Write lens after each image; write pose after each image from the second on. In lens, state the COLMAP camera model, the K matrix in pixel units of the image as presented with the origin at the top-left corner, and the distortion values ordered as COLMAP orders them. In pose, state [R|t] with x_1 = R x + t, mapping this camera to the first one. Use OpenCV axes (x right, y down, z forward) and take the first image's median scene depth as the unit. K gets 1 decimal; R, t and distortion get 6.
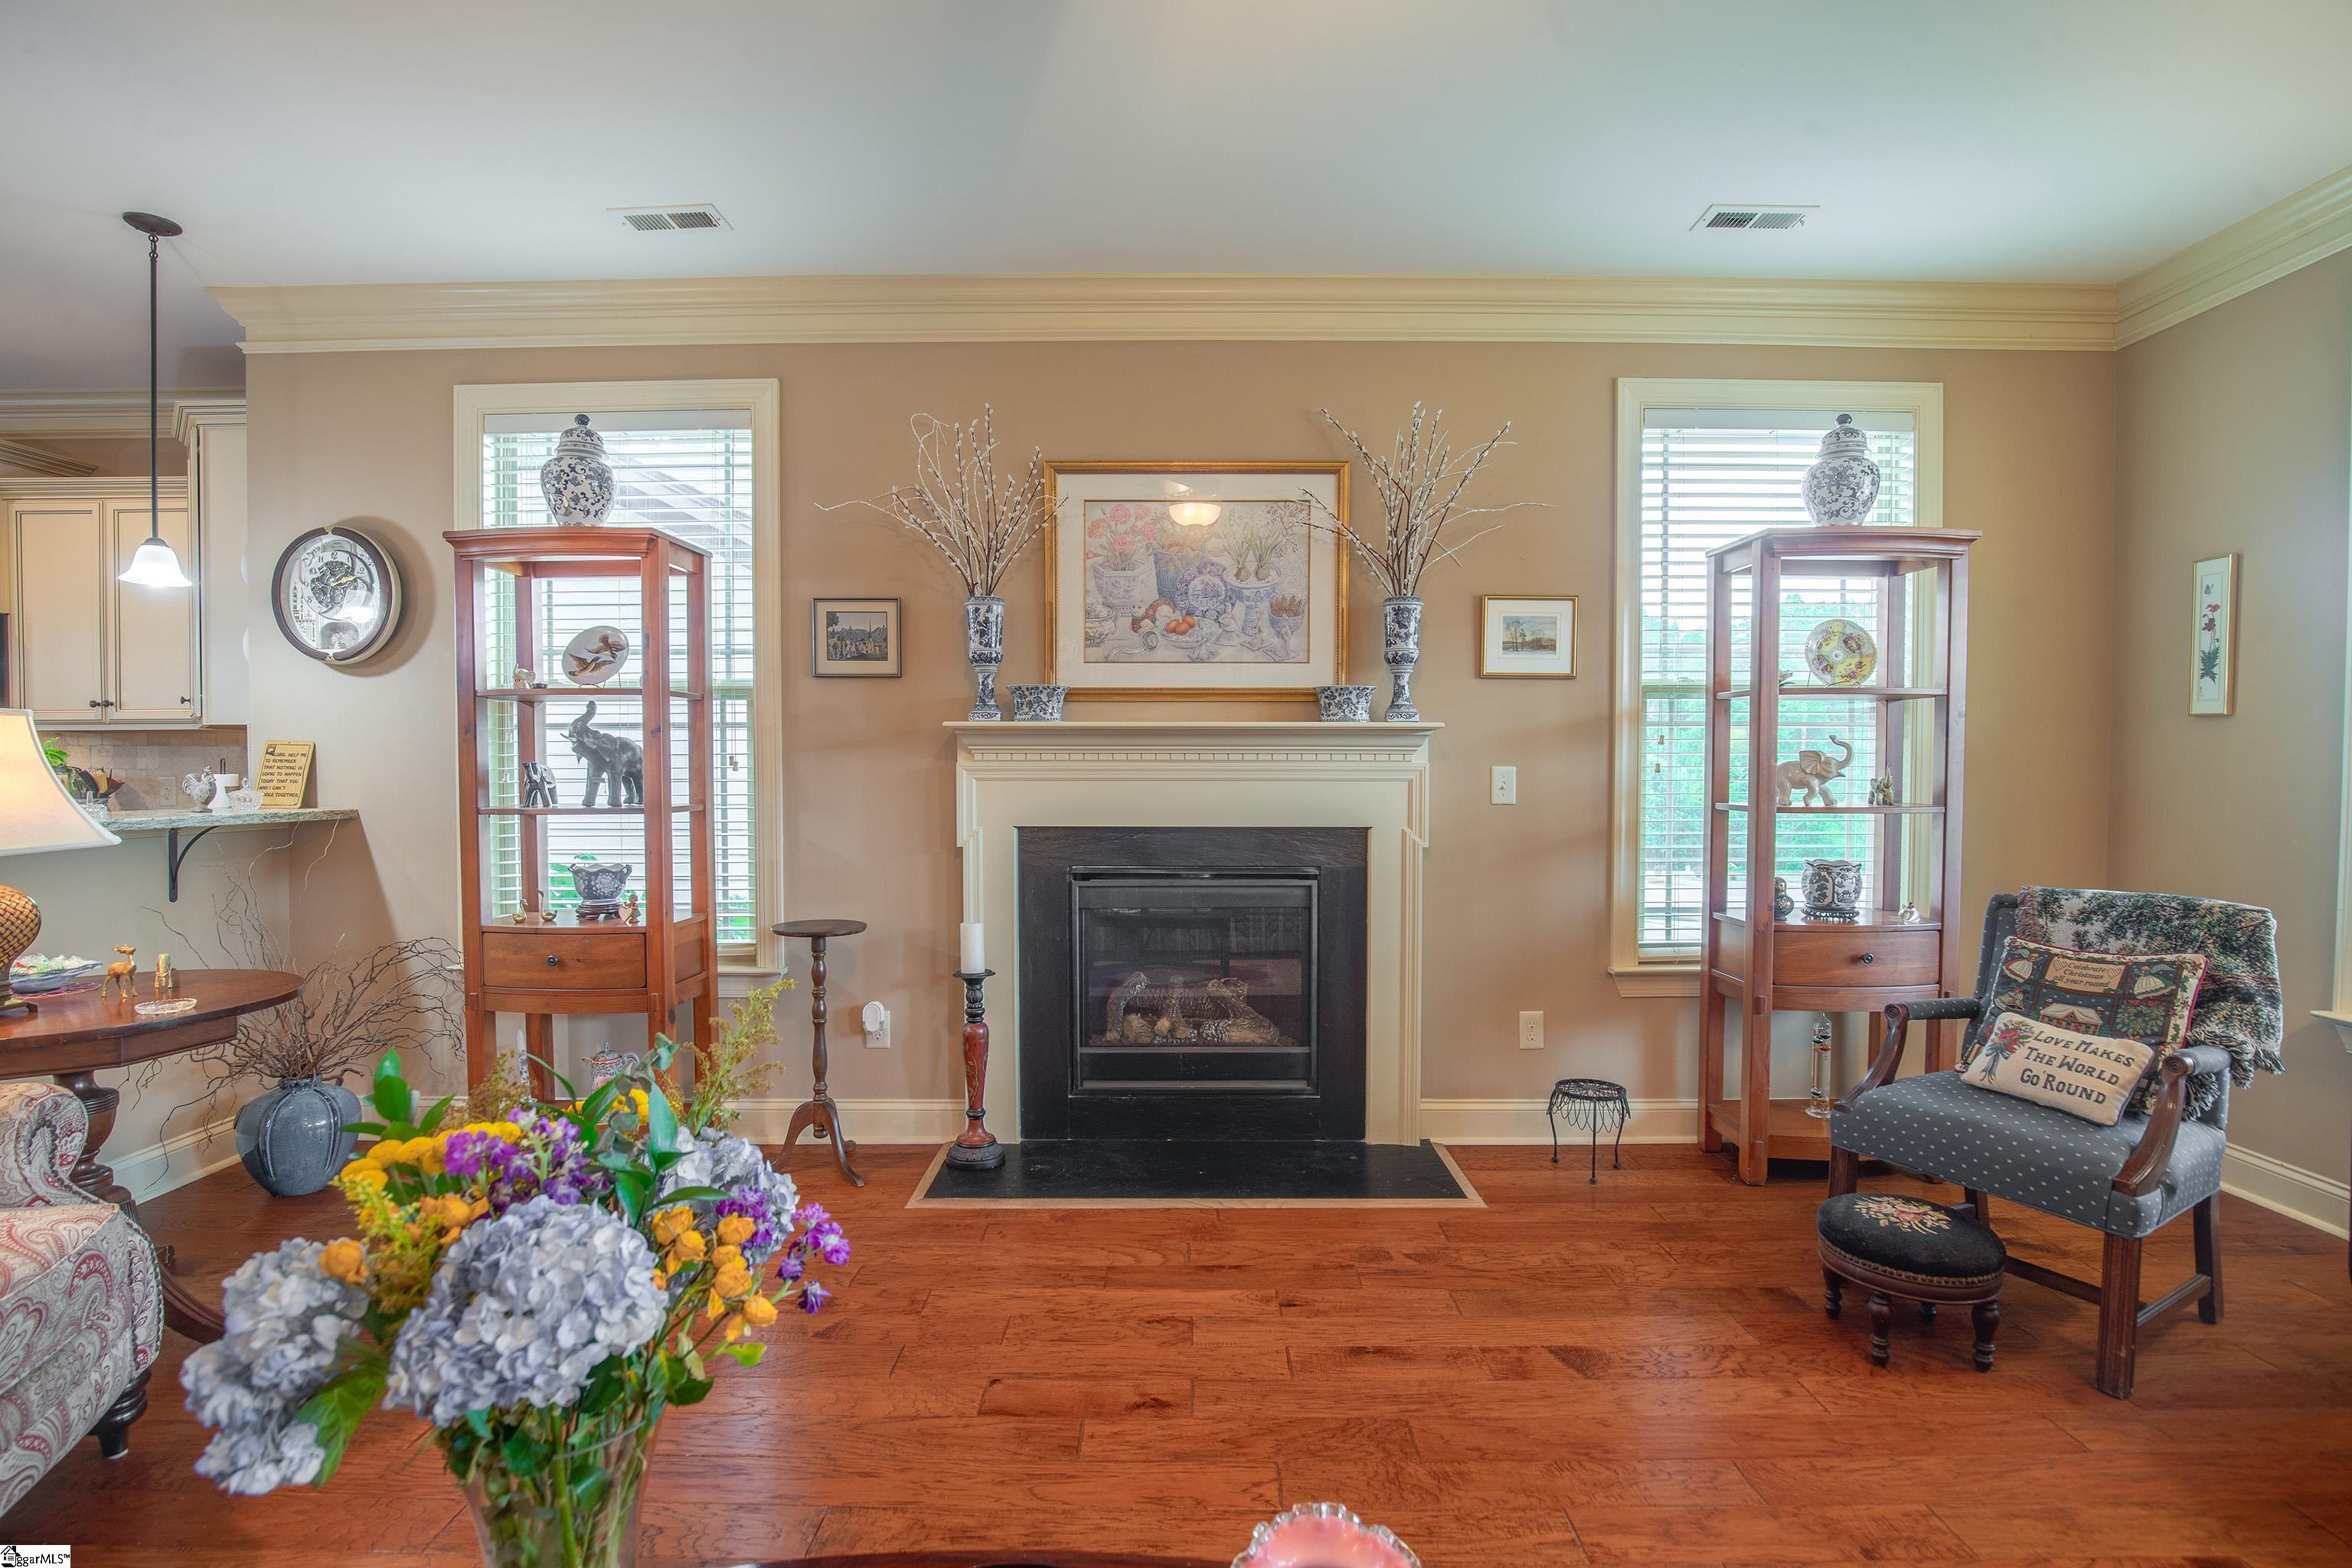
lens RADIAL K [[1099.0, 0, 1177.3], [0, 1099.0, 798.3], [0, 0, 1]] dist [-0.035186, 0.006747]
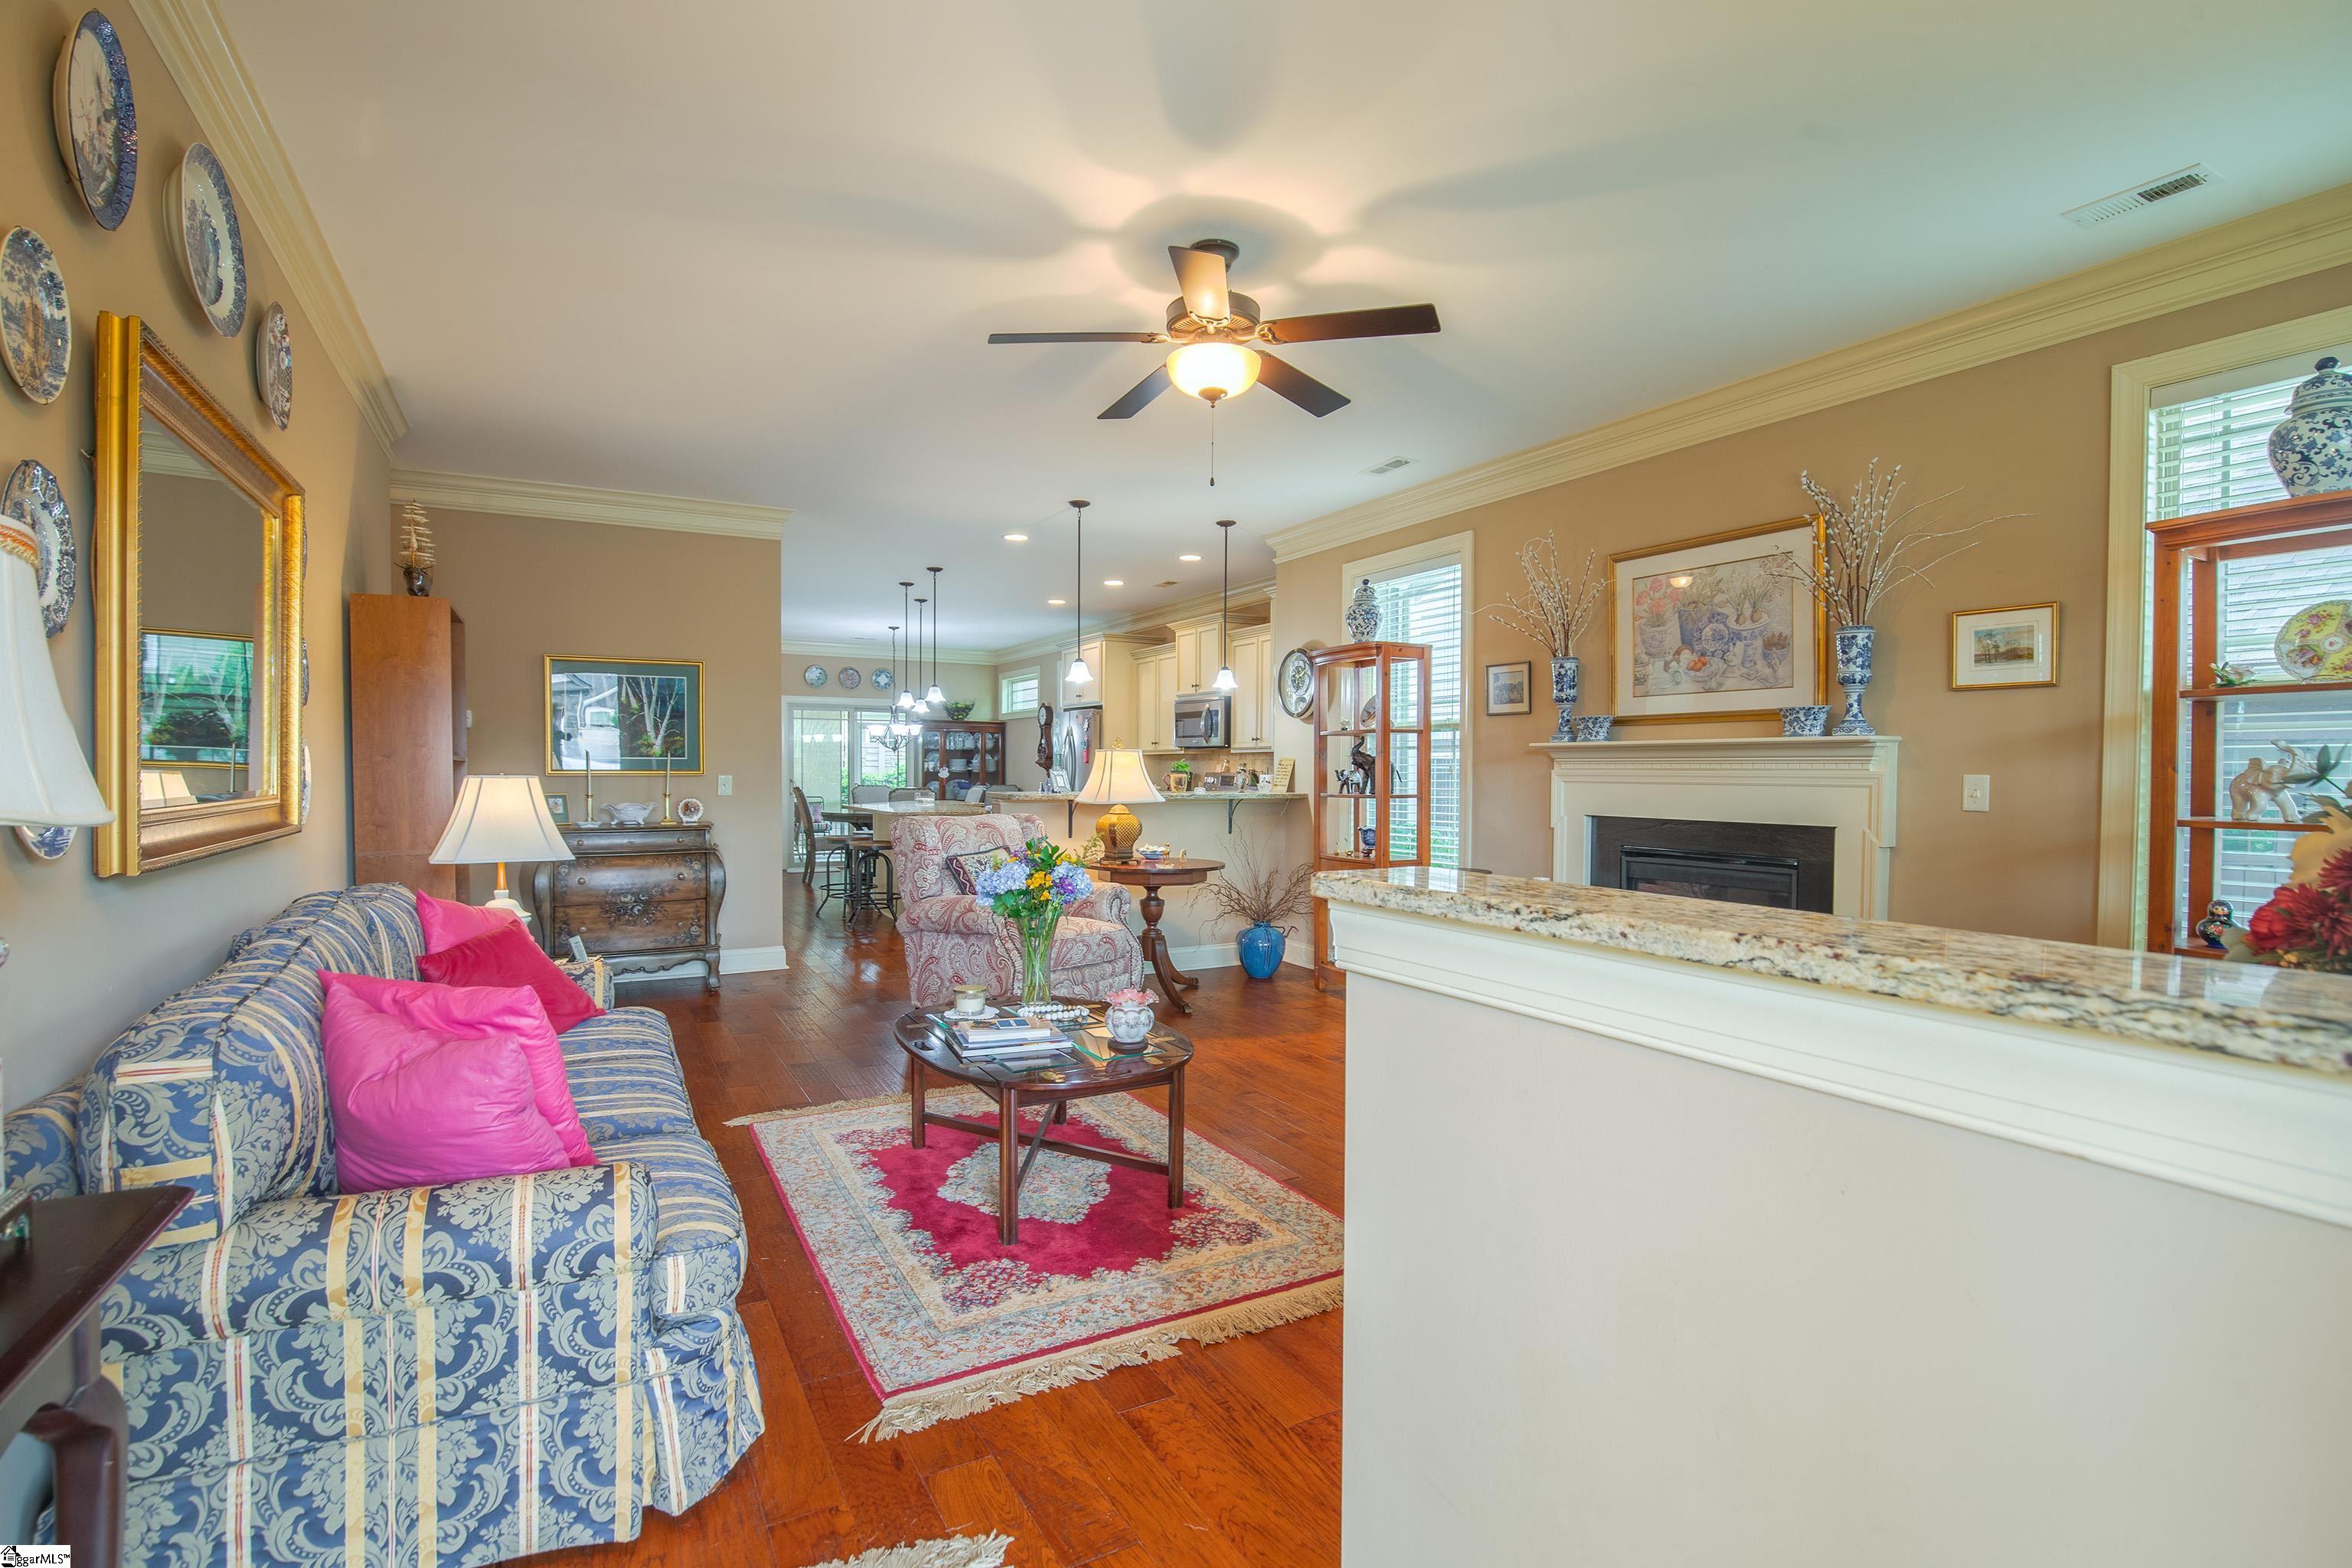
lens RADIAL K [[1091.5, 0, 1168.4], [0, 1091.5, 797.8], [0, 0, 1]] dist [-0.023017, -0.000015]
pose [[0.489003, 0.023641, -0.871962, 0.817897], [-0.028934, 0.999522, 0.010873, 0.003640], [0.871802, 0.019912, 0.489453, -0.164019]]
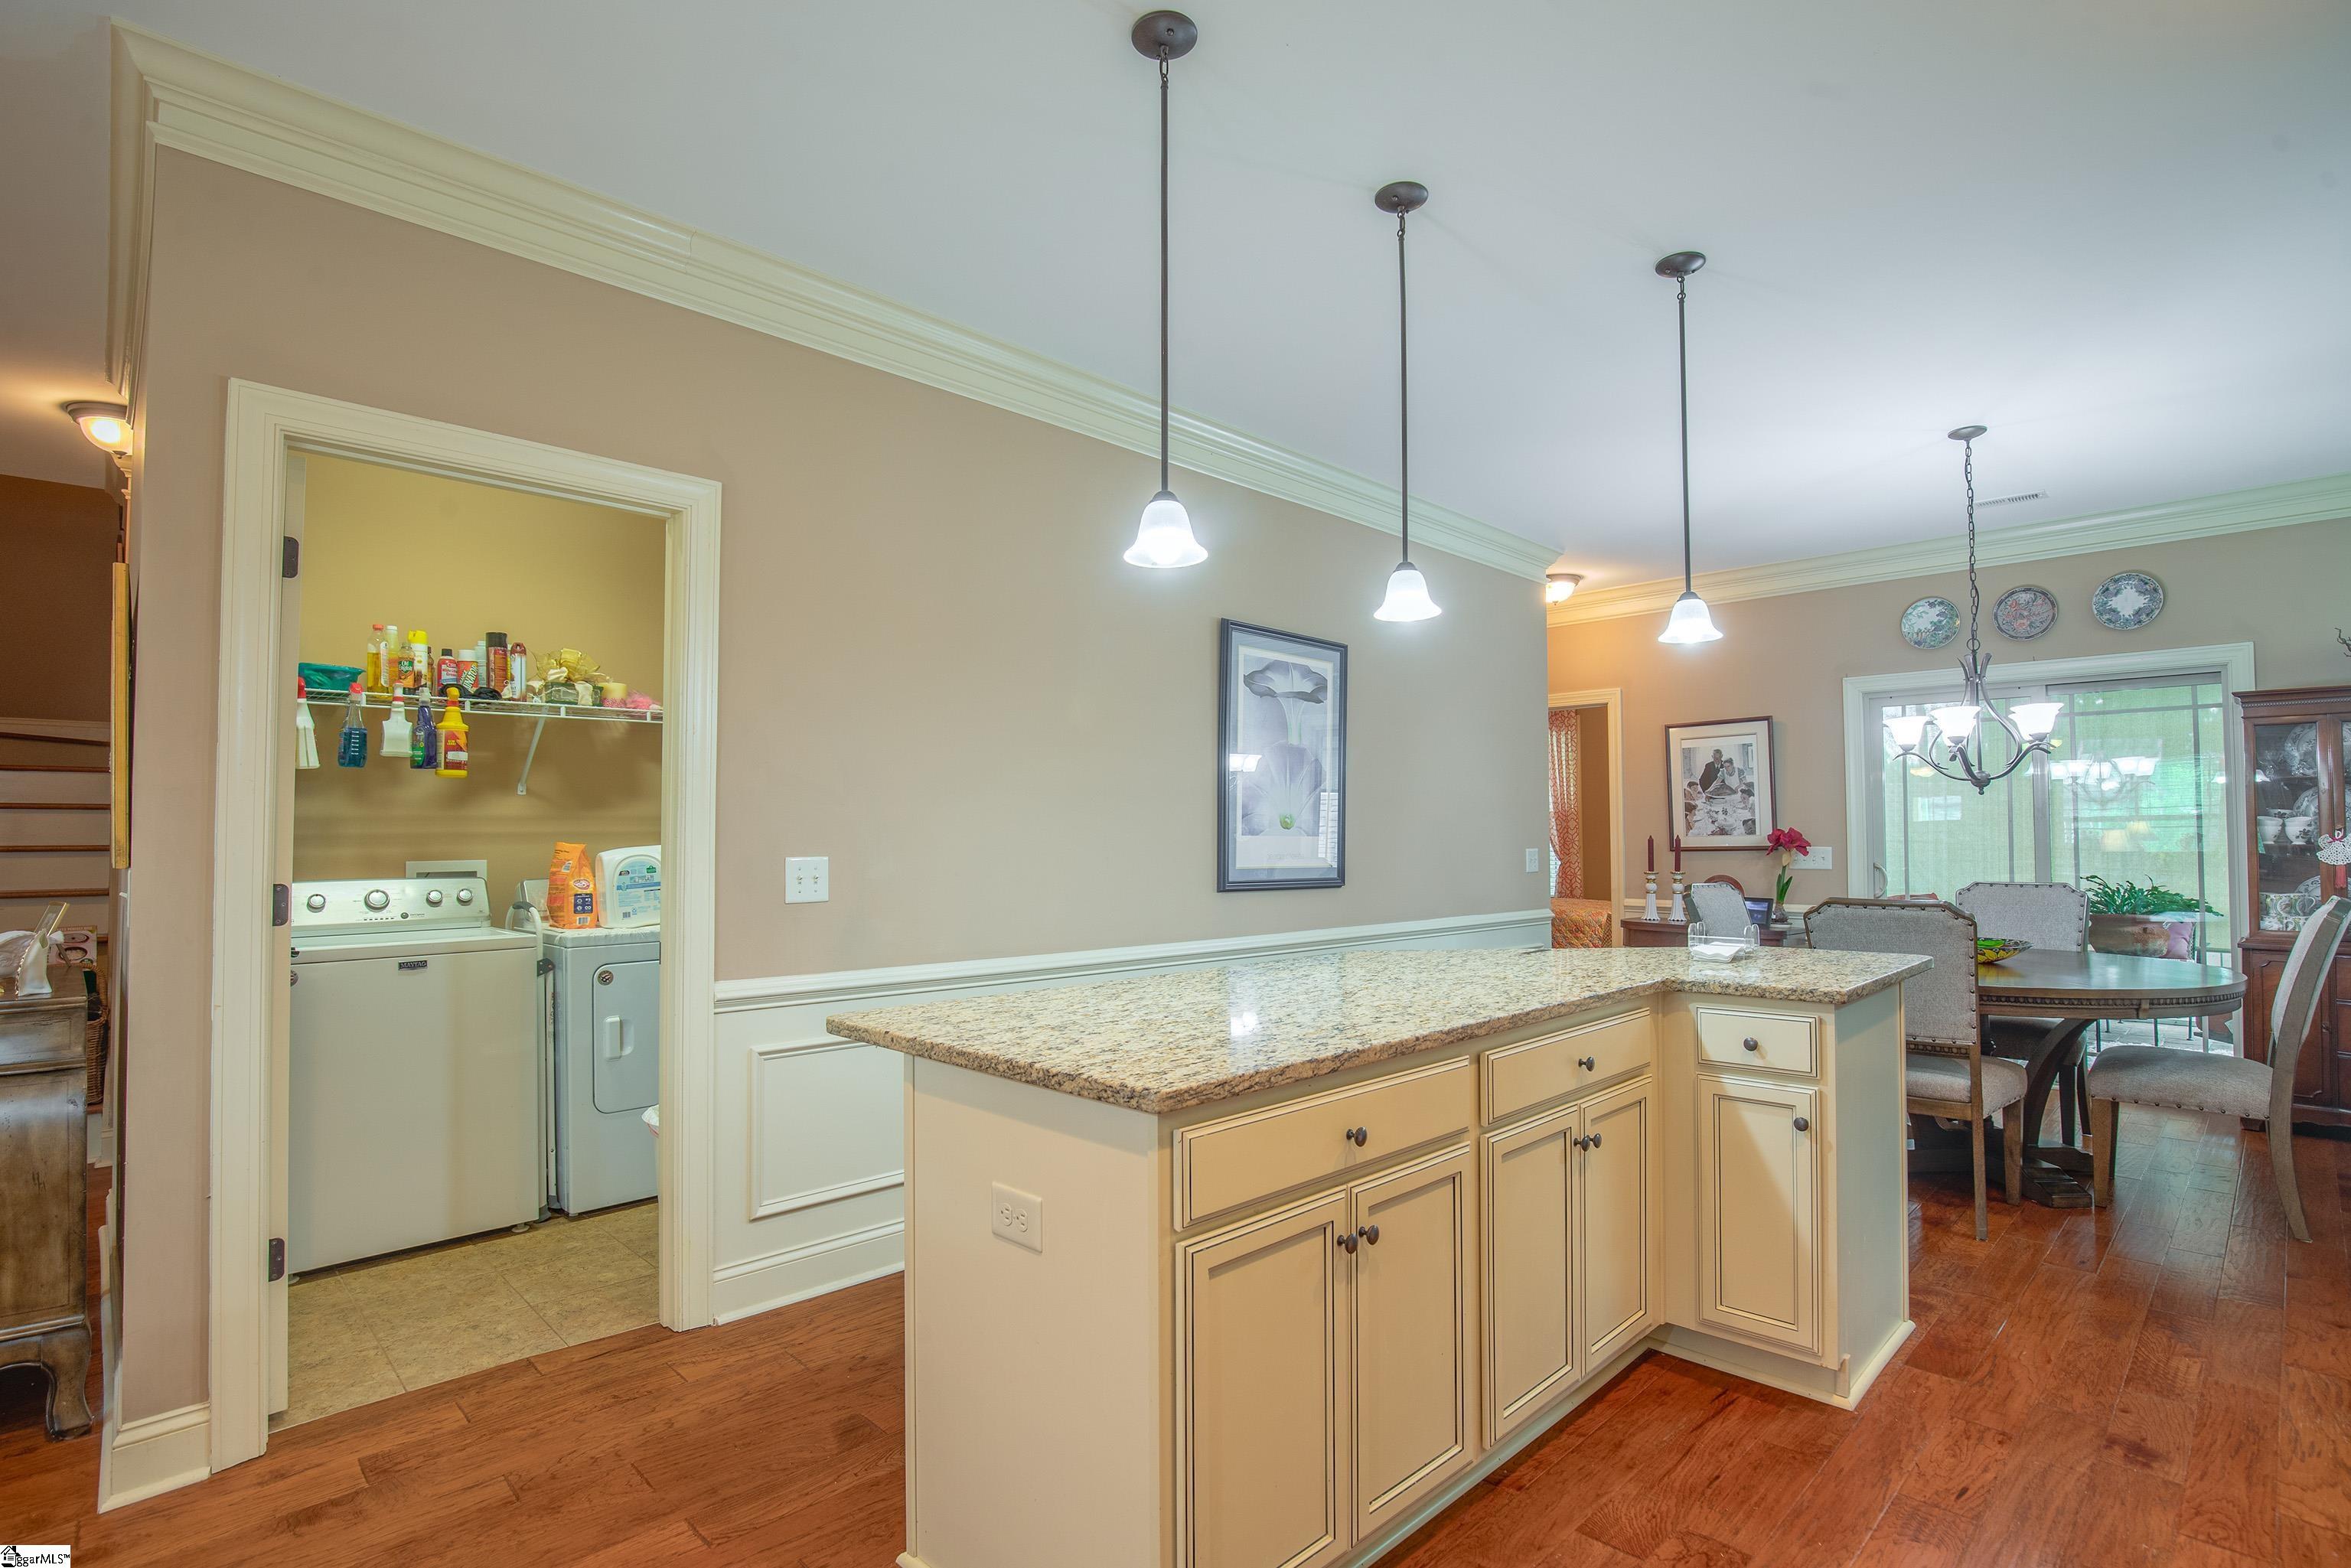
lens RADIAL K [[1122.0, 0, 1174.7], [0, 1122.0, 796.2], [0, 0, 1]] dist [-0.029675, -0.001193]
pose [[-0.711422, -0.024863, -0.702325, -1.148780], [-0.018272, 0.999691, -0.016881, -0.036571], [0.702528, 0.000824, -0.711656, 0.995172]]
